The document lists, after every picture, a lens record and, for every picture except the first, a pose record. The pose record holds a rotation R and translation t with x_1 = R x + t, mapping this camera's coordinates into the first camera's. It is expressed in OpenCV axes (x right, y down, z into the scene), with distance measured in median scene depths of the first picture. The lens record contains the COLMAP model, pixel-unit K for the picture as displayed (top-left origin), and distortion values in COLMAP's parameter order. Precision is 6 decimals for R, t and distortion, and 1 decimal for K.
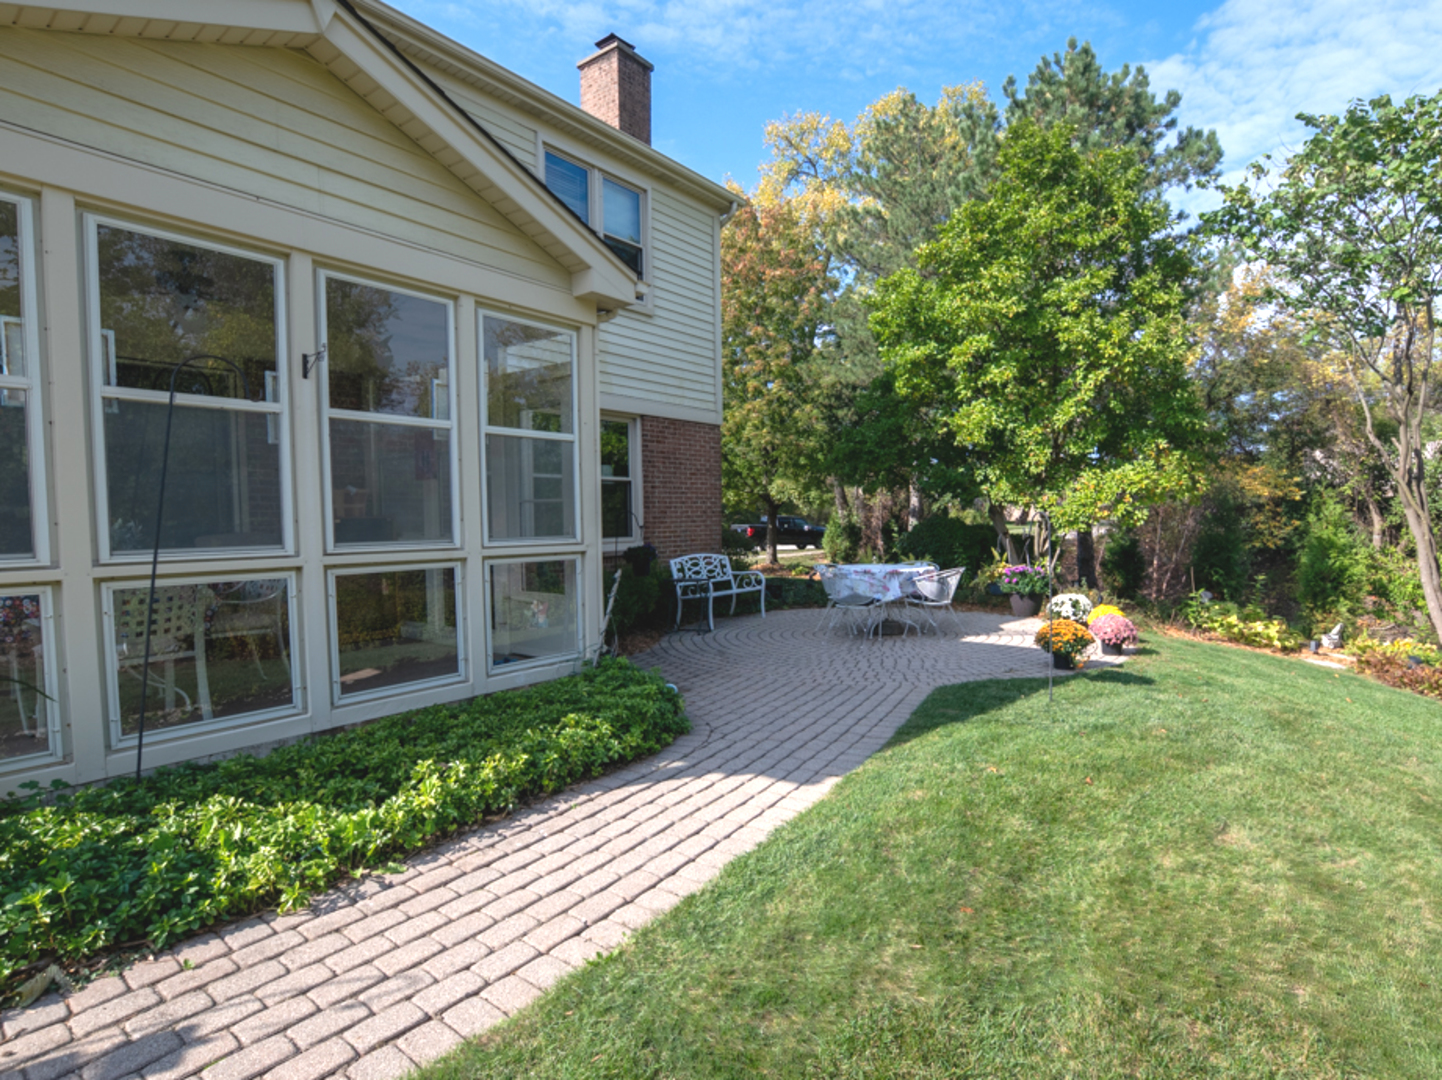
lens RADIAL K [[744.5, 0, 810.7], [0, 744.5, 531.9], [0, 0, 1]] dist [-0.022897, 0.002273]
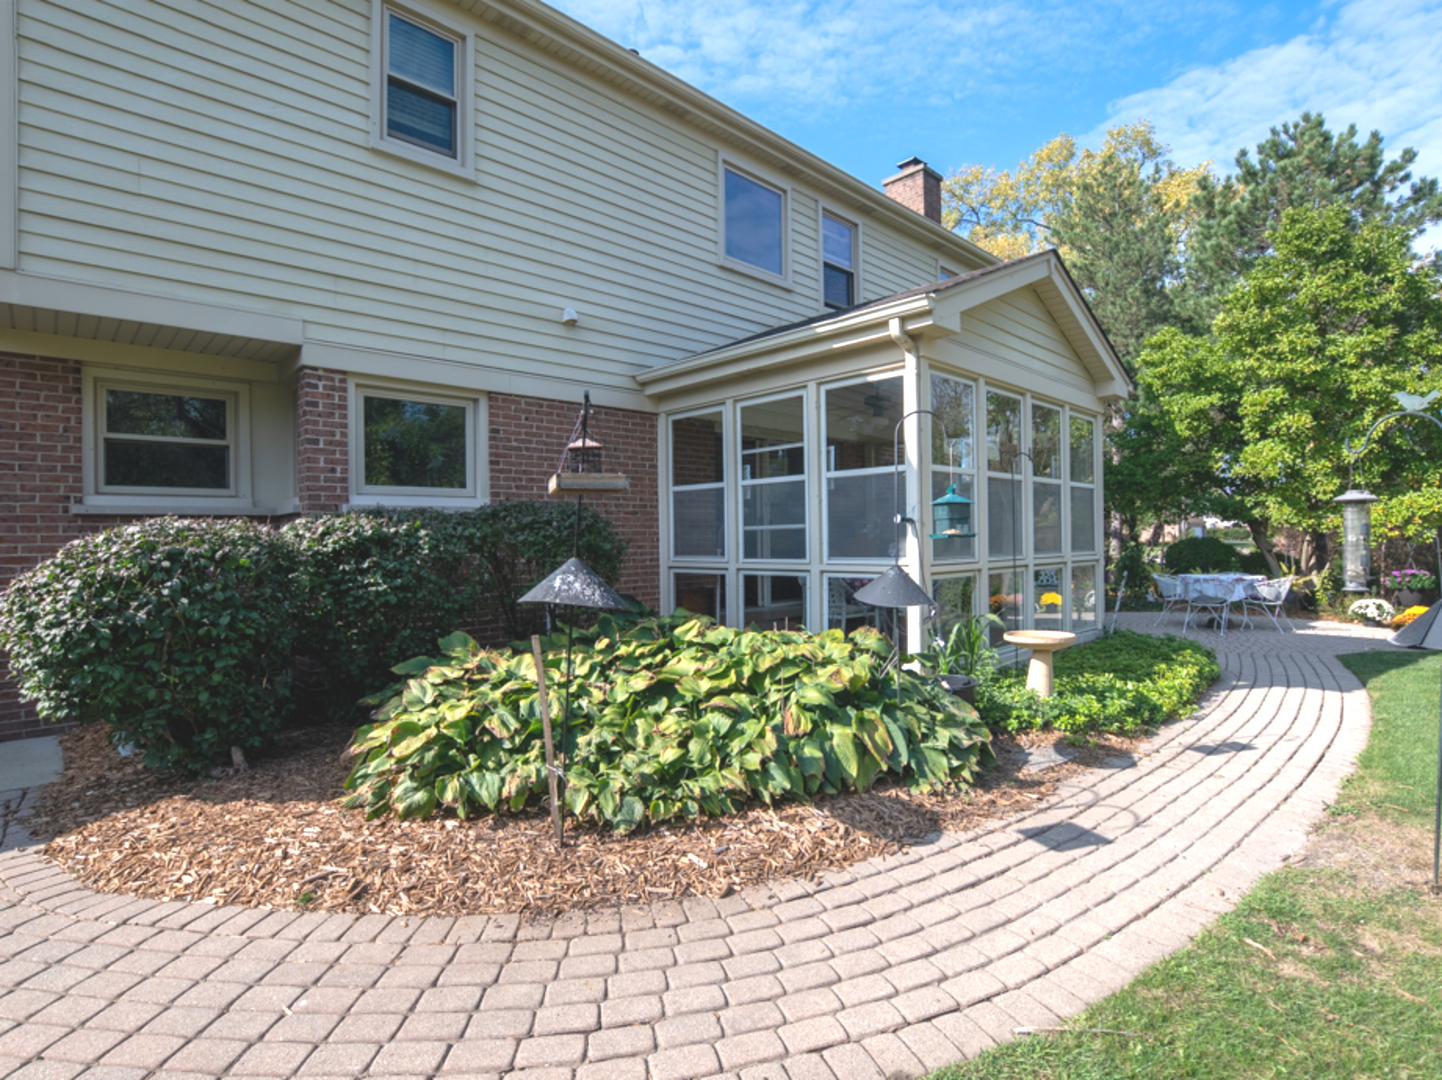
lens RADIAL K [[737.2, 0, 729.9], [0, 737.2, 537.7], [0, 0, 1]] dist [-0.028688, 0.001363]
pose [[0.977221, -0.007122, -0.212106, -0.381062], [0.002175, 0.999720, -0.023544, 0.007506], [0.212215, 0.022546, 0.976963, -0.339661]]
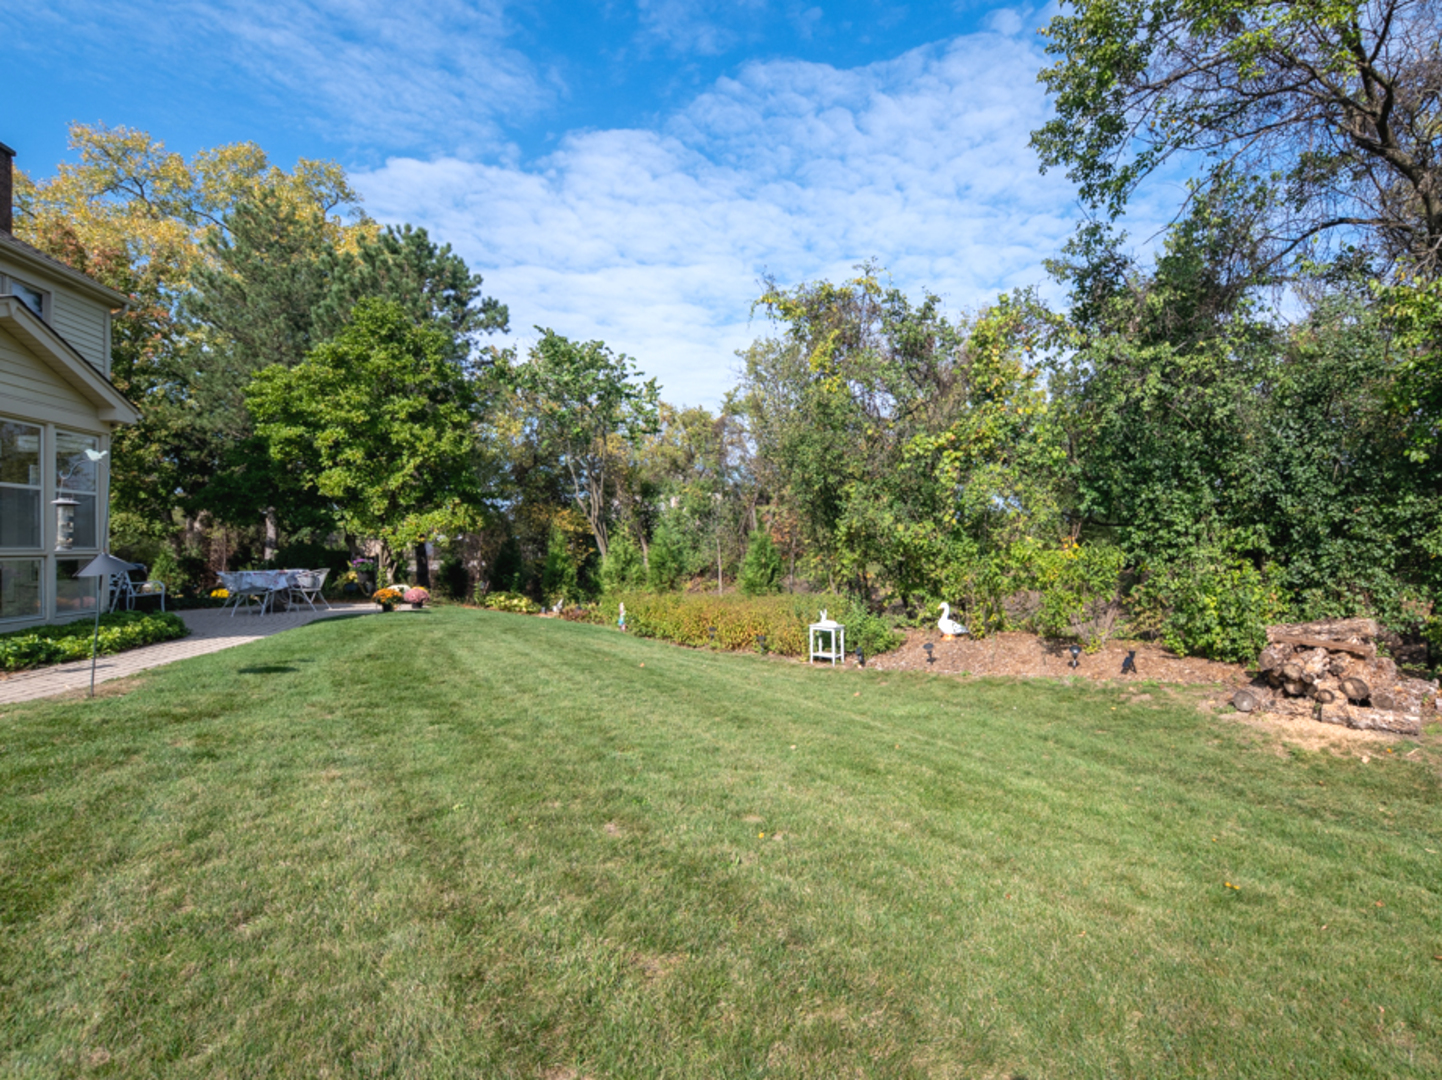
lens RADIAL K [[744.5, 0, 818.1], [0, 744.5, 532.1], [0, 0, 1]] dist [-0.022897, 0.002273]
pose [[0.691940, 0.005021, 0.721938, -0.199626], [0.031453, 0.998817, -0.037093, 0.049232], [-0.721270, 0.048373, 0.690963, -0.819570]]
